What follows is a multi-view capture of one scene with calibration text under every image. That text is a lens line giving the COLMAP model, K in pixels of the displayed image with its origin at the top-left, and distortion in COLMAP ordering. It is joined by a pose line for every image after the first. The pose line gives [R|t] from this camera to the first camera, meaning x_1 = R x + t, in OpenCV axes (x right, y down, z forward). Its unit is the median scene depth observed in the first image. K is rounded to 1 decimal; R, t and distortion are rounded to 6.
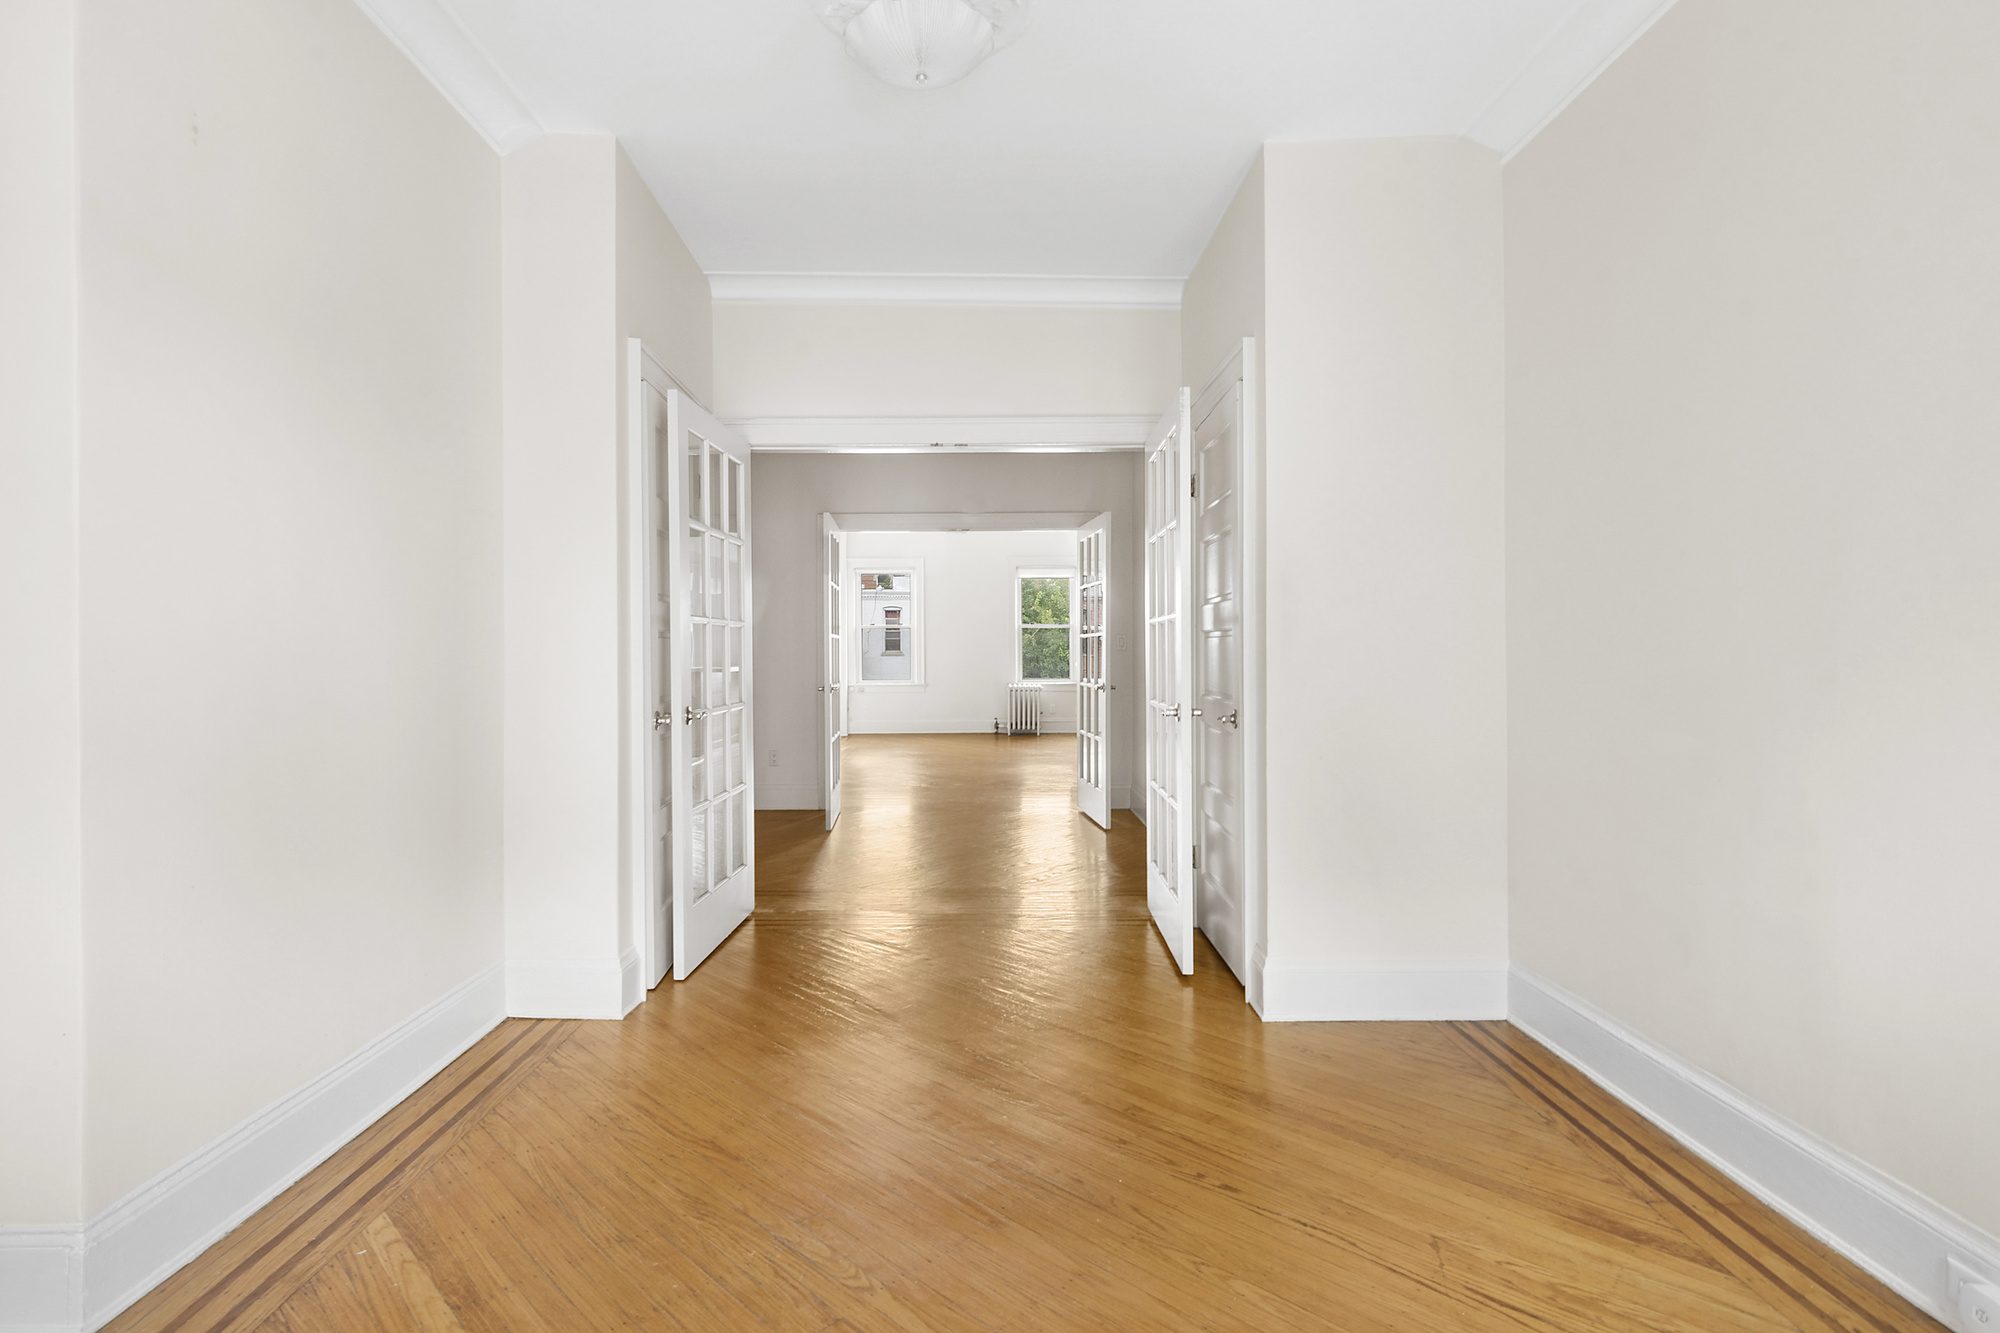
lens RADIAL K [[983.8, 0, 987.3], [0, 983.8, 657.1], [0, 0, 1]] dist [0.001540, -0.000387]
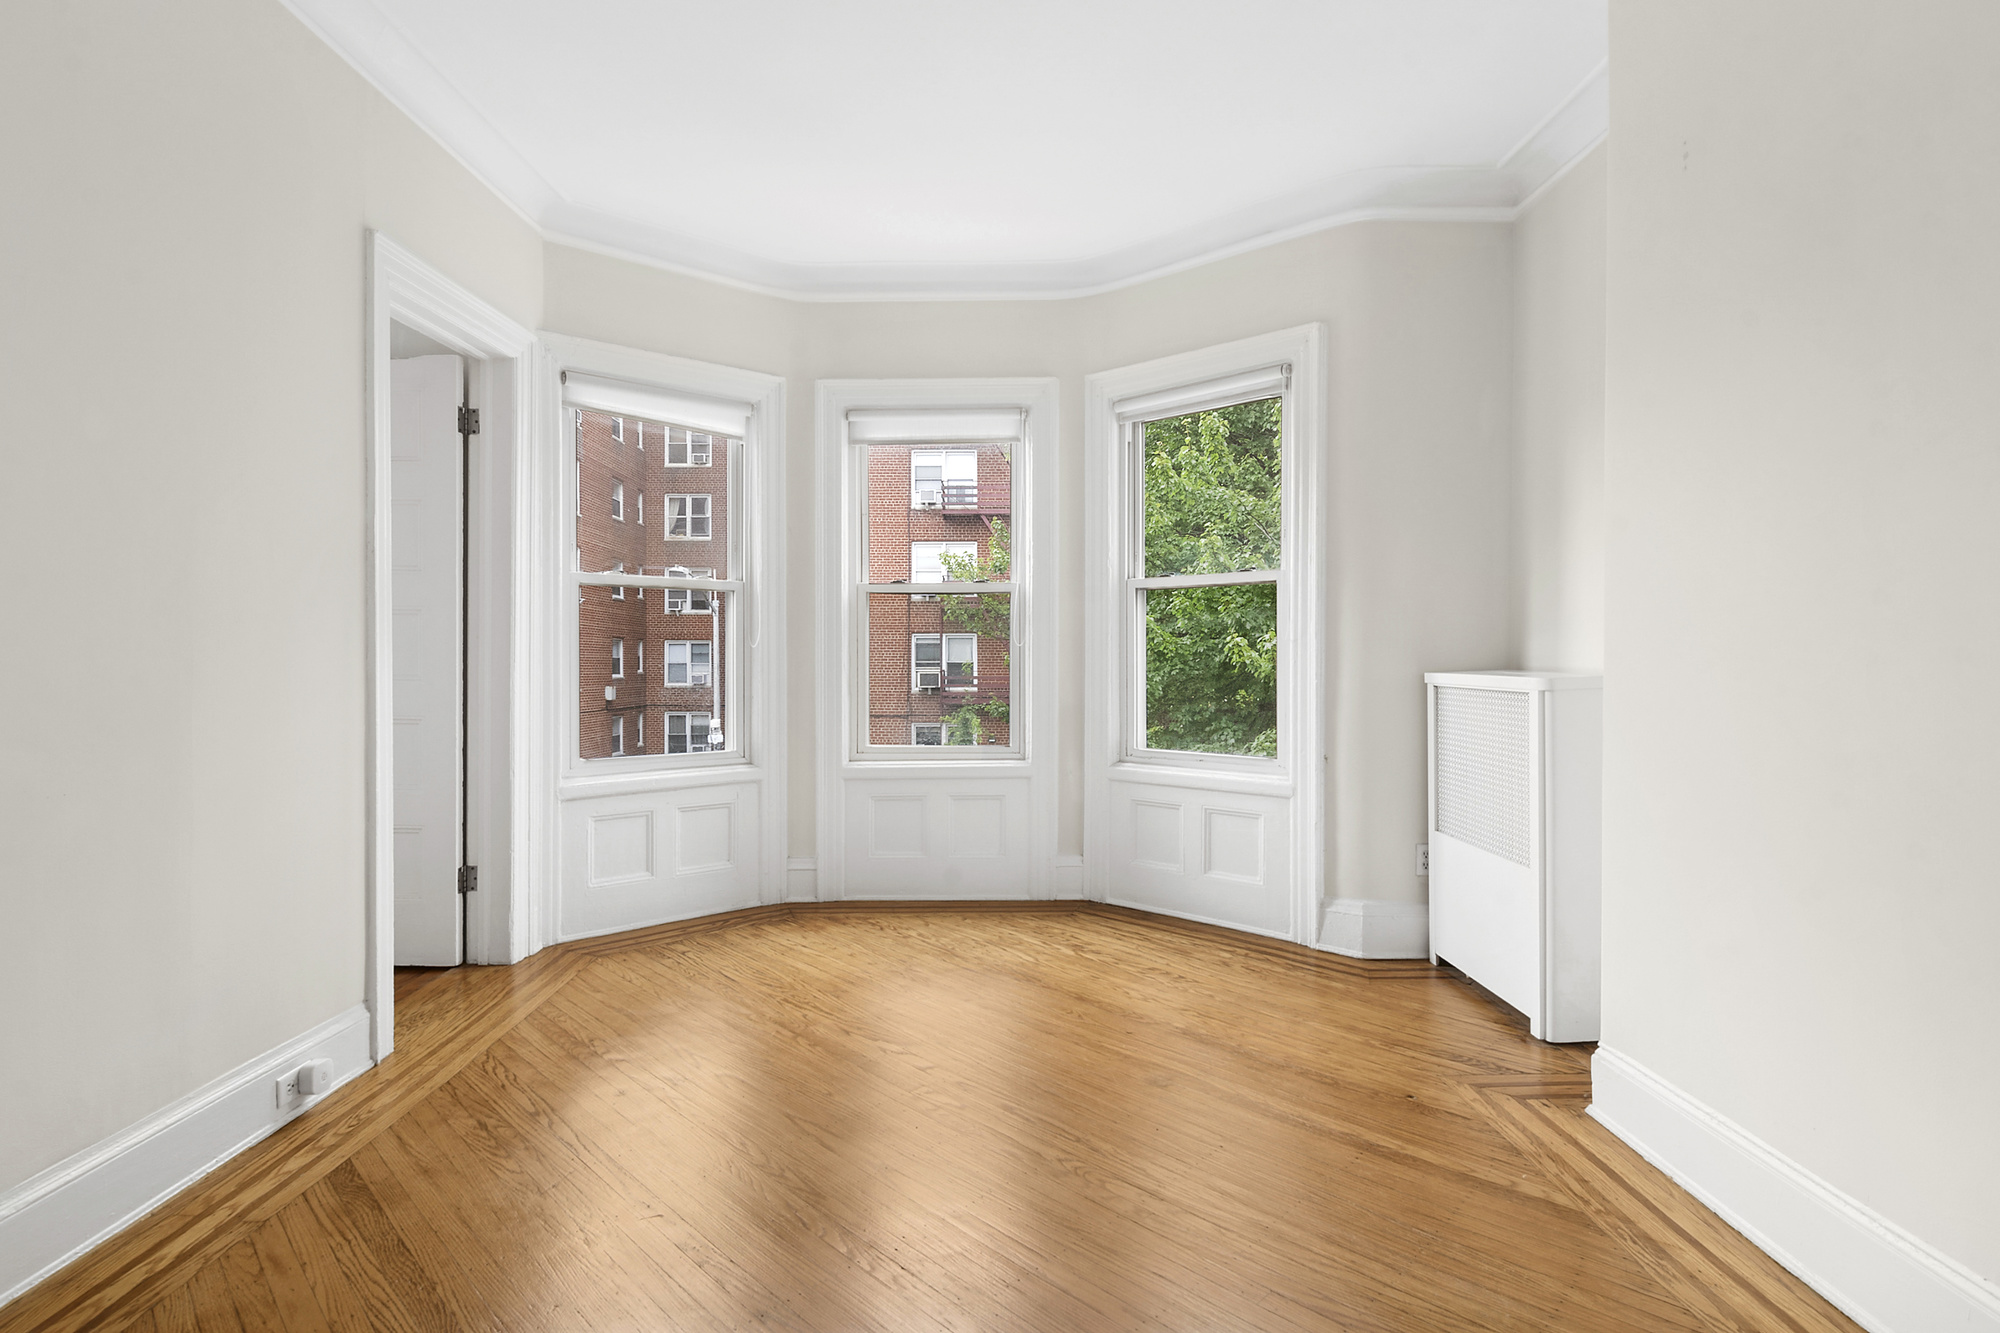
lens RADIAL K [[983.8, 0, 987.3], [0, 983.8, 657.1], [0, 0, 1]] dist [0.001540, -0.000387]
pose [[-0.999954, 0.004595, 0.008448, -0.038544], [0.004571, 0.999985, -0.002923, 0.017647], [-0.008462, -0.002884, -0.999960, 2.100315]]
